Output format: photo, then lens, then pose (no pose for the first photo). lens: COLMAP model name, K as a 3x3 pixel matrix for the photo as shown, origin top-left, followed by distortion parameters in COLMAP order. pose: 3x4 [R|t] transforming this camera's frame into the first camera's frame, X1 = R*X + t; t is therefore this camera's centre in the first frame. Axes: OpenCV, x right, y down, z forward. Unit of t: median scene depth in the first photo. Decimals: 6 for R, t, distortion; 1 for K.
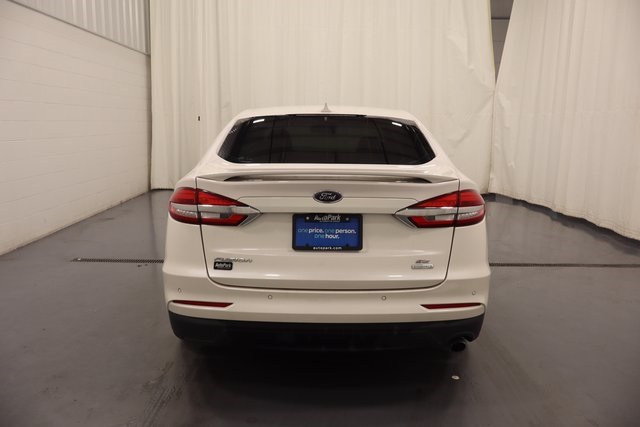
lens RADIAL K [[549.8, 0, 319.4], [0, 549.8, 212.8], [0, 0, 1]] dist [0.000713, 0.050158]
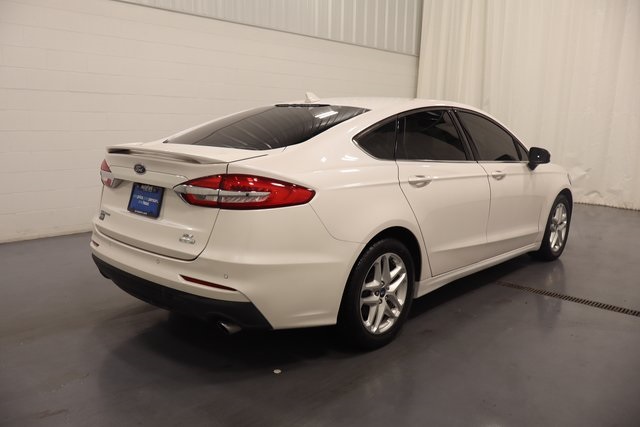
lens RADIAL K [[549.8, 0, 317.3], [0, 549.8, 215.3], [0, 0, 1]] dist [0.000713, 0.050158]
pose [[0.728340, 0.124856, -0.673745, 1.088954], [-0.125861, 0.990907, 0.047571, -0.034470], [0.673558, 0.050151, 0.737431, 0.372503]]
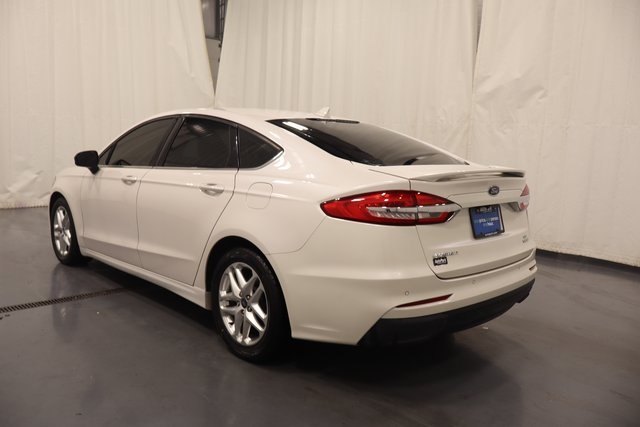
lens RADIAL K [[549.8, 0, 316.2], [0, 549.8, 212.0], [0, 0, 1]] dist [0.000713, 0.050158]
pose [[0.710175, -0.080478, 0.699410, -1.078837], [0.089928, 0.995677, 0.023256, -0.044791], [-0.698258, 0.046380, 0.714342, 0.403447]]
